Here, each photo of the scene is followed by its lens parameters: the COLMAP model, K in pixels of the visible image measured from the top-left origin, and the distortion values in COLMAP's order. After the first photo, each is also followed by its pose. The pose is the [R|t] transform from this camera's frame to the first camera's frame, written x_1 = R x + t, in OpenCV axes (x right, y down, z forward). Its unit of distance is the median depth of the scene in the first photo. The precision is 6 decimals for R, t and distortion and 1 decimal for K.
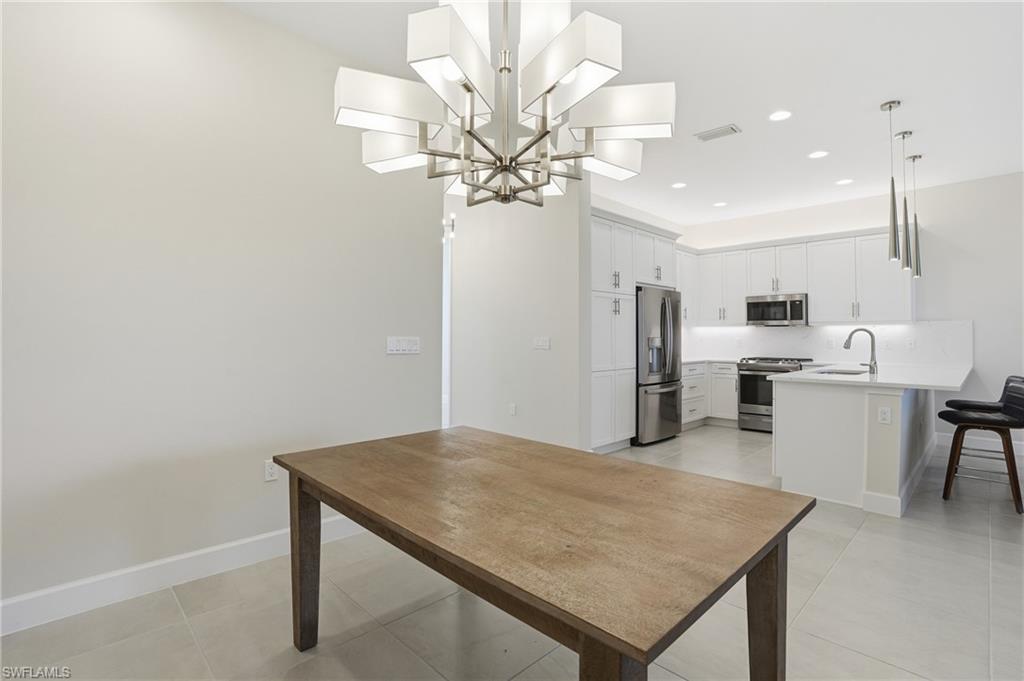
lens RADIAL K [[470.5, 0, 526.5], [0, 470.5, 324.1], [0, 0, 1]] dist [-0.049602, 0.013967]
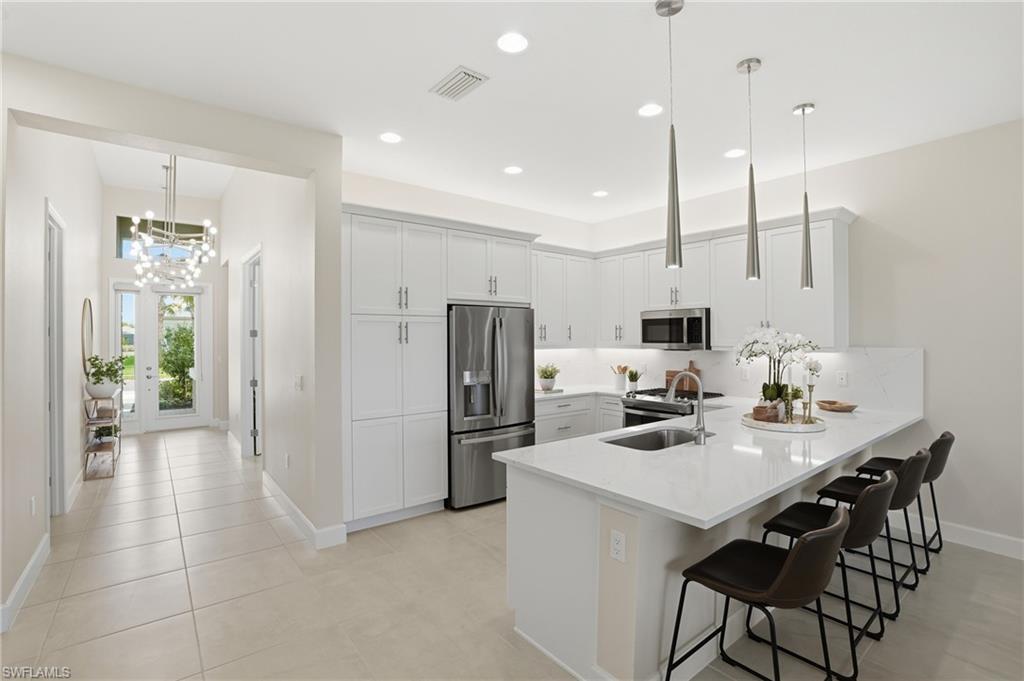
lens RADIAL K [[470.5, 0, 508.9], [0, 470.5, 337.3], [0, 0, 1]] dist [-0.049602, 0.013967]
pose [[0.993503, -0.006204, -0.113634, 0.423055], [0.008591, 0.999752, 0.020526, -0.042180], [0.113479, -0.021369, 0.993311, 0.244516]]
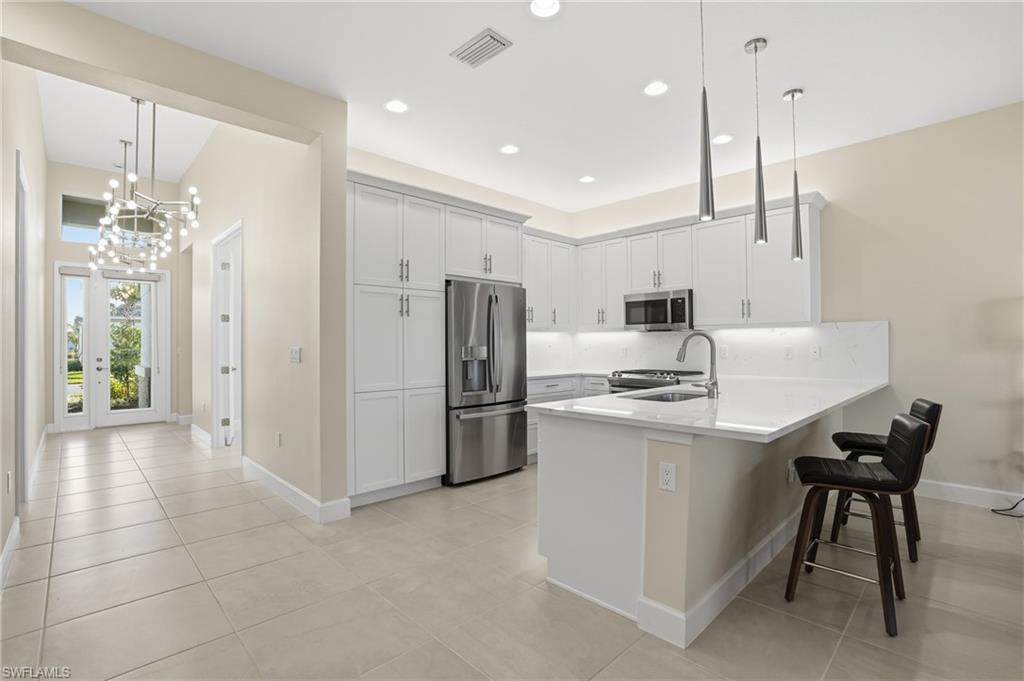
lens RADIAL K [[470.5, 0, 505.6], [0, 470.5, 340.6], [0, 0, 1]] dist [-0.049602, 0.013967]
pose [[0.999864, -0.007274, -0.014834, 0.344227], [0.007509, 0.999846, 0.015884, 0.007362], [0.014717, -0.015993, 0.999764, 0.229972]]
